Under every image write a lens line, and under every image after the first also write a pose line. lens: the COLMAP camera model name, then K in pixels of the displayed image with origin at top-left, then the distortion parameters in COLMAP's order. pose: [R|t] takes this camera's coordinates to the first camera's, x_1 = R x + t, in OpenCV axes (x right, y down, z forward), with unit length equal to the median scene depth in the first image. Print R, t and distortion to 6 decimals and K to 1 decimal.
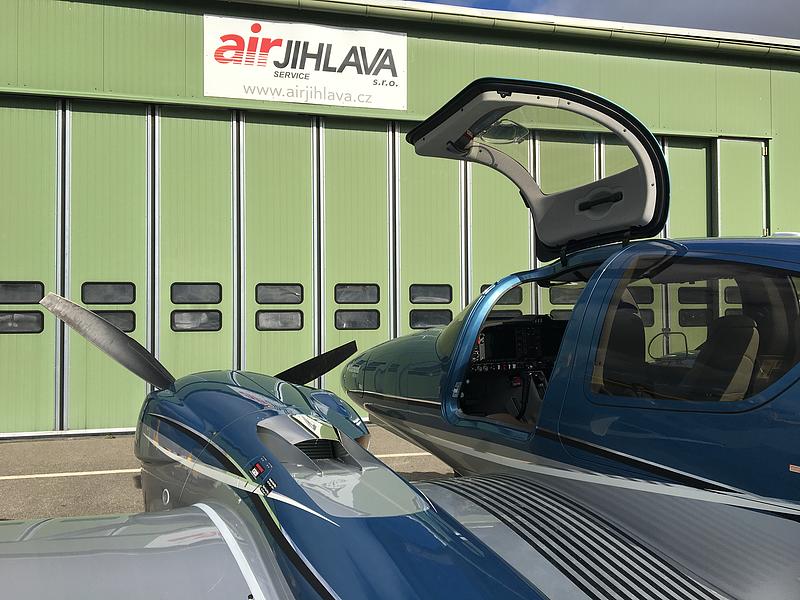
lens RADIAL K [[920.9, 0, 398.3], [0, 920.9, 300.1], [0, 0, 1]] dist [0.028408, 0.000000]
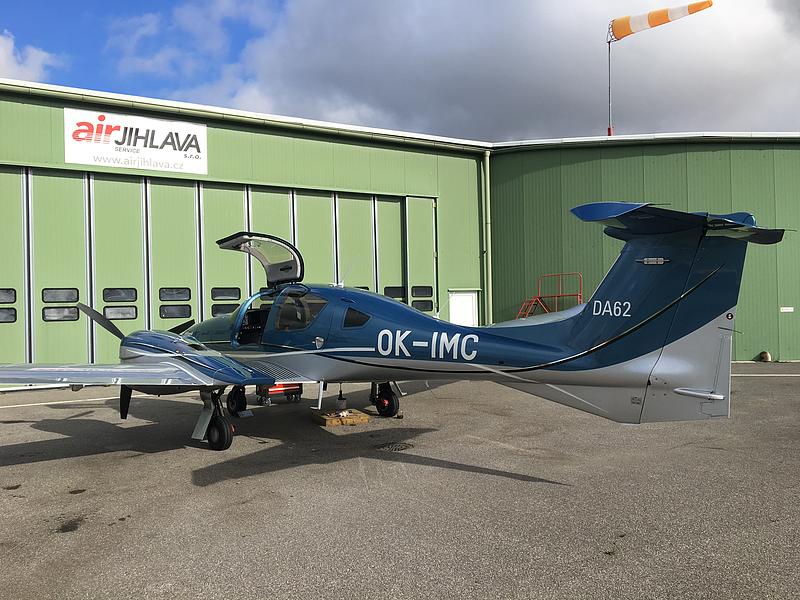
lens RADIAL K [[837.2, 0, 458.2], [0, 837.2, 301.3], [0, 0, 1]] dist [0.007570, 0.000000]
pose [[0.953016, -0.013000, 0.302640, -0.018490], [0.009667, 0.999875, 0.012510, -0.008593], [-0.302764, -0.008996, 0.953023, -0.478023]]
